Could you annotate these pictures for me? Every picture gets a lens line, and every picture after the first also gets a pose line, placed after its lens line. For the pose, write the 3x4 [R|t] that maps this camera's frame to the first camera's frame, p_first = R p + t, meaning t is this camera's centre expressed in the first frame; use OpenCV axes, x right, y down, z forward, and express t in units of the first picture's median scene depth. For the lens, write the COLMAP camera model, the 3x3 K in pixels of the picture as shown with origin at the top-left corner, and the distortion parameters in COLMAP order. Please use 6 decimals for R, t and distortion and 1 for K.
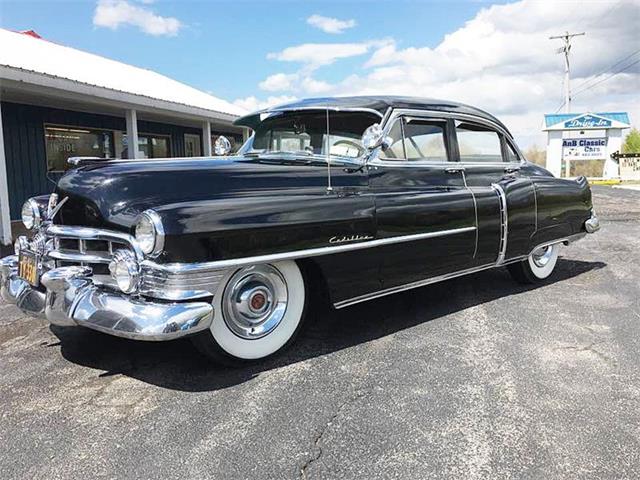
lens RADIAL K [[574.6, 0, 320.0], [0, 574.6, 240.0], [0, 0, 1]] dist [0.078546, -0.101004]
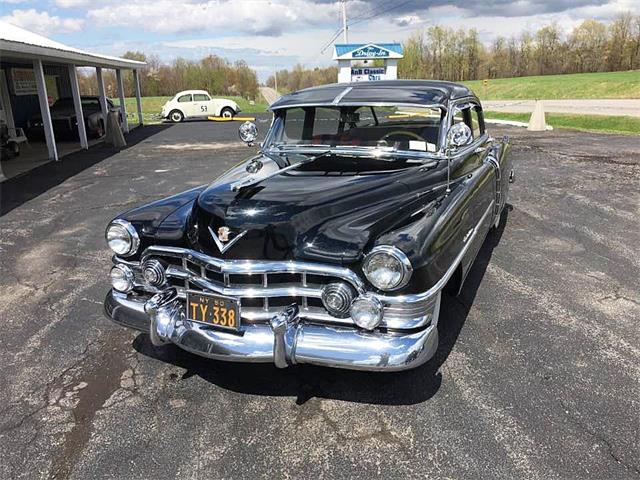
lens RADIAL K [[545.4, 0, 320.0], [0, 545.4, 240.0], [0, 0, 1]] dist [0.078748, -0.098978]
pose [[0.923572, -0.116376, 0.365338, -0.634106], [0.061699, 0.985517, 0.157956, -0.187043], [-0.378429, -0.123343, 0.917376, 0.142152]]
